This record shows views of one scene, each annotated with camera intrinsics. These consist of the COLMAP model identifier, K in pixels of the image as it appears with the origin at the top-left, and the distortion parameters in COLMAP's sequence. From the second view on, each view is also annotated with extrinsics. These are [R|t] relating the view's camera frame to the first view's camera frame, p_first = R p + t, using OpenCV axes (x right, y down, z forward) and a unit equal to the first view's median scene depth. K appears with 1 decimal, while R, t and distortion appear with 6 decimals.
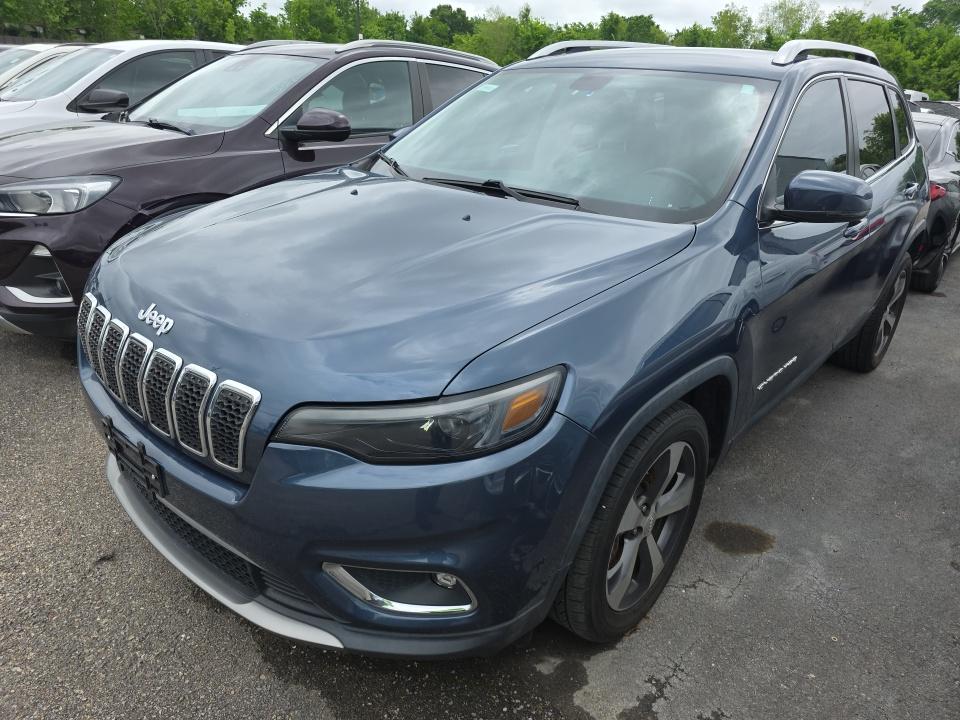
lens RADIAL K [[703.3, 0, 482.5], [0, 703.3, 358.1], [0, 0, 1]] dist [0.048439, -0.058089]
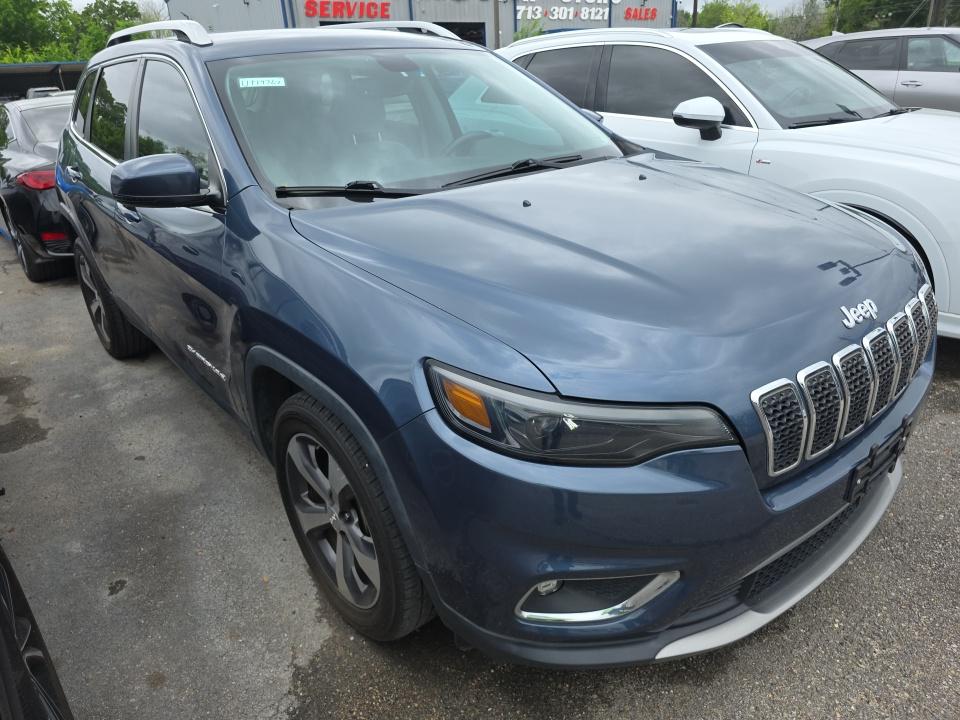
lens RADIAL K [[703.3, 0, 482.5], [0, 703.3, 358.1], [0, 0, 1]] dist [0.048439, -0.058089]
pose [[0.043529, -0.424484, 0.904388, -1.009665], [0.409577, 0.833258, 0.371385, -0.414965], [-0.911236, 0.354251, 0.210130, 0.949347]]
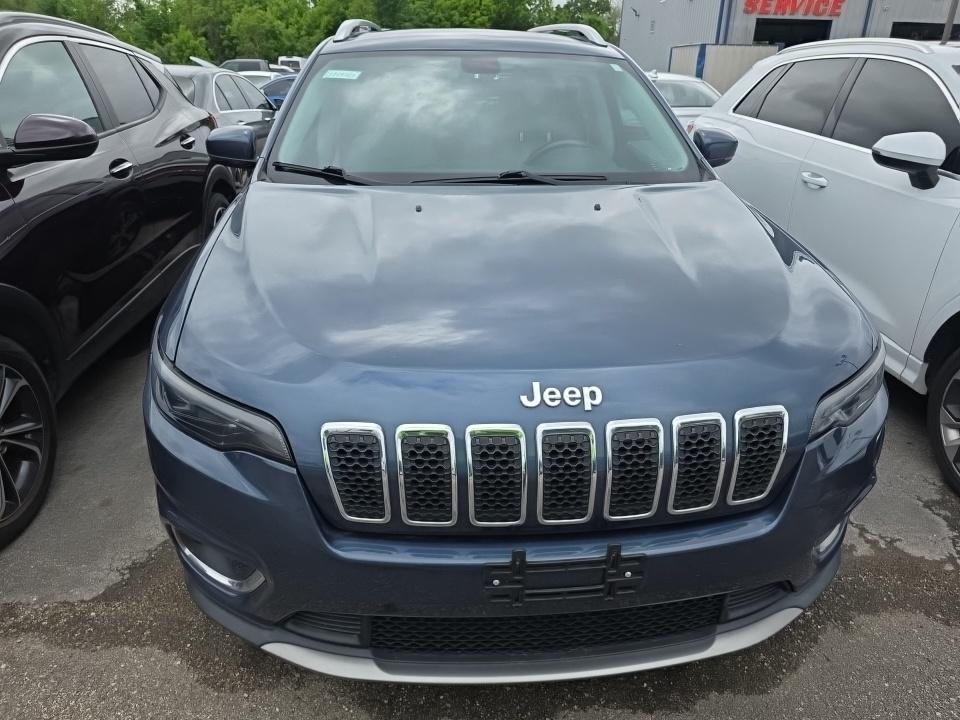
lens RADIAL K [[703.3, 0, 482.5], [0, 703.3, 358.1], [0, 0, 1]] dist [0.048439, -0.058089]
pose [[0.639403, -0.324922, 0.696842, -0.776028], [0.297187, 0.940321, 0.165759, -0.185540], [-0.709114, 0.101106, 0.697807, 0.384089]]
